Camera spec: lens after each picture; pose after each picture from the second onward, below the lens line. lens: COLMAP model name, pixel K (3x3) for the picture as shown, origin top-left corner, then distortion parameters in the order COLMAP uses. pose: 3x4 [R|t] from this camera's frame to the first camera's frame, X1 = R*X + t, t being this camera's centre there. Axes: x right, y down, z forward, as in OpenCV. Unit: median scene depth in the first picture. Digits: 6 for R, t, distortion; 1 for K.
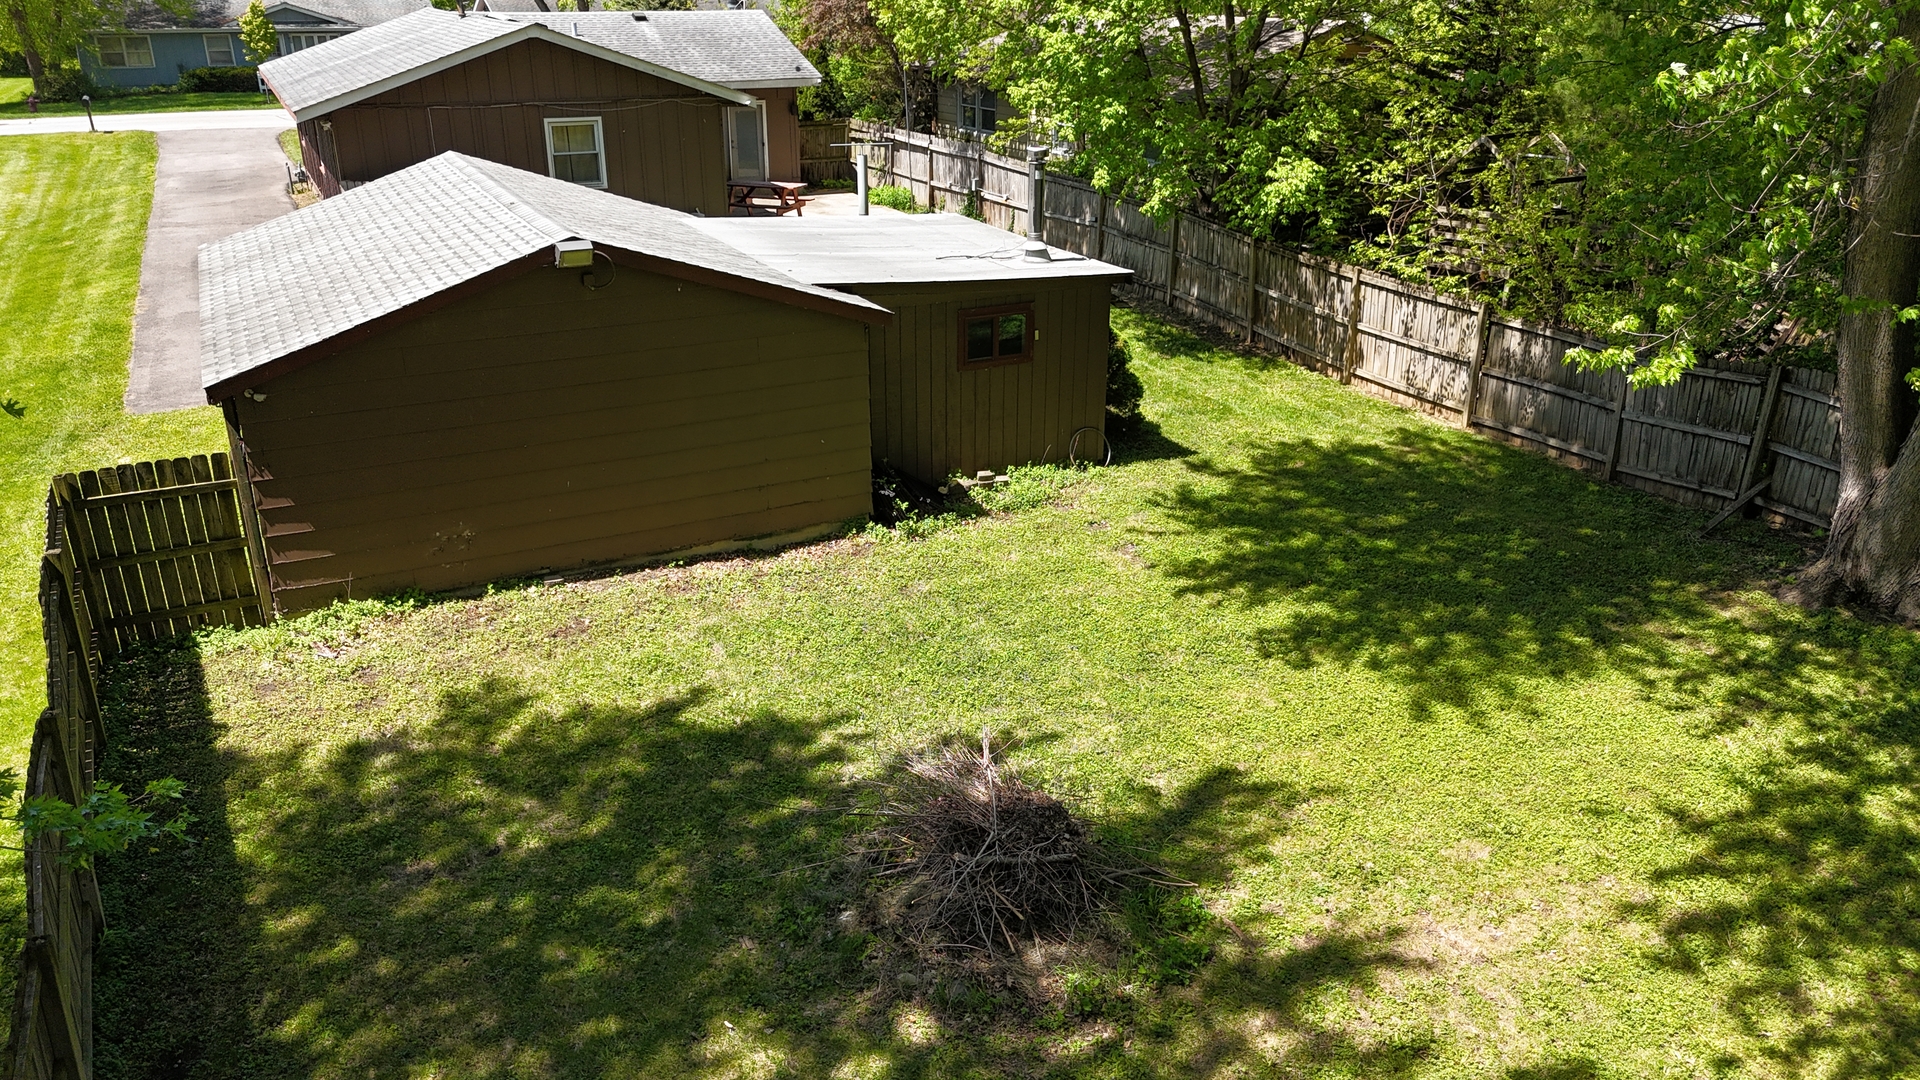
lens RADIAL K [[1417.8, 0, 964.0], [0, 1417.8, 543.1], [0, 0, 1]] dist [0.072251, -0.059618]
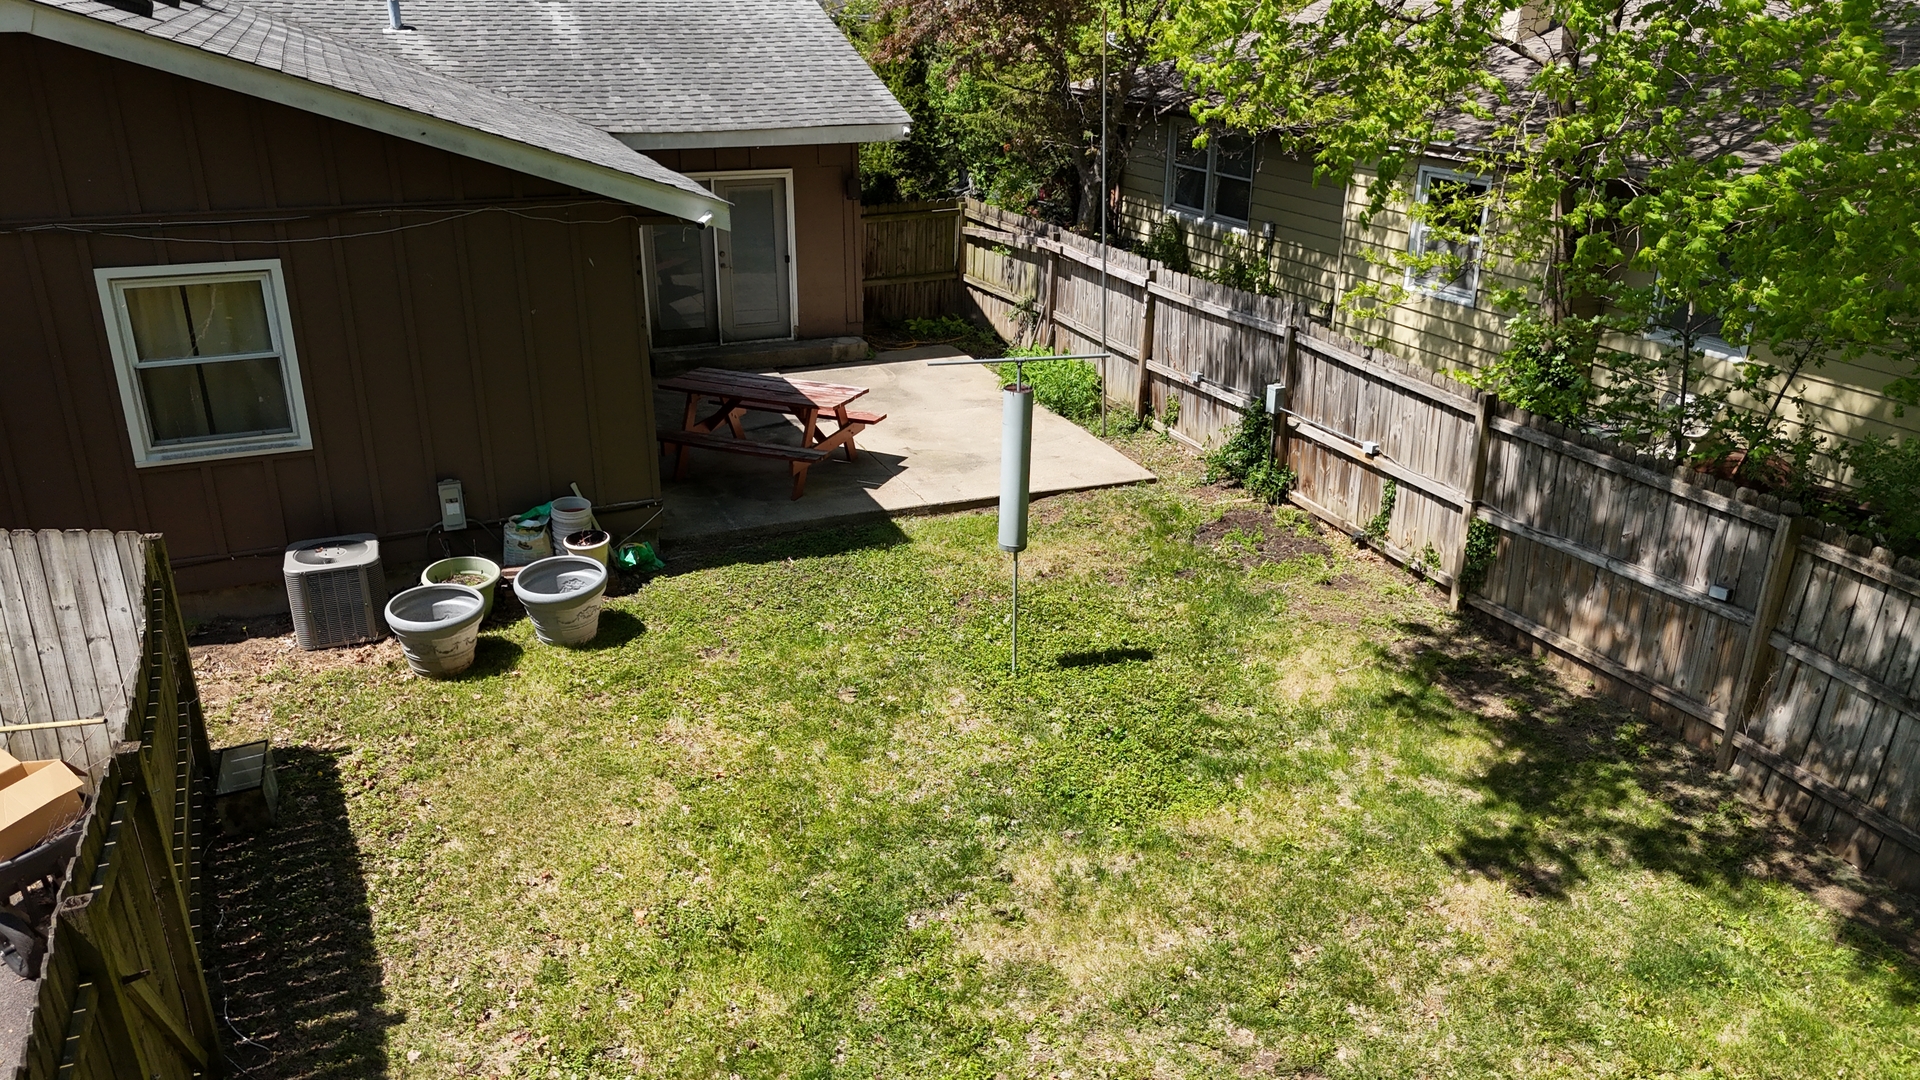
lens RADIAL K [[1417.8, 0, 958.7], [0, 1417.8, 539.9], [0, 0, 1]] dist [0.072251, -0.059618]
pose [[0.997578, 0.027716, -0.063804, -0.121227], [-0.027586, 0.999615, 0.002920, -0.459692], [0.063860, -0.001153, 0.997958, 1.287142]]
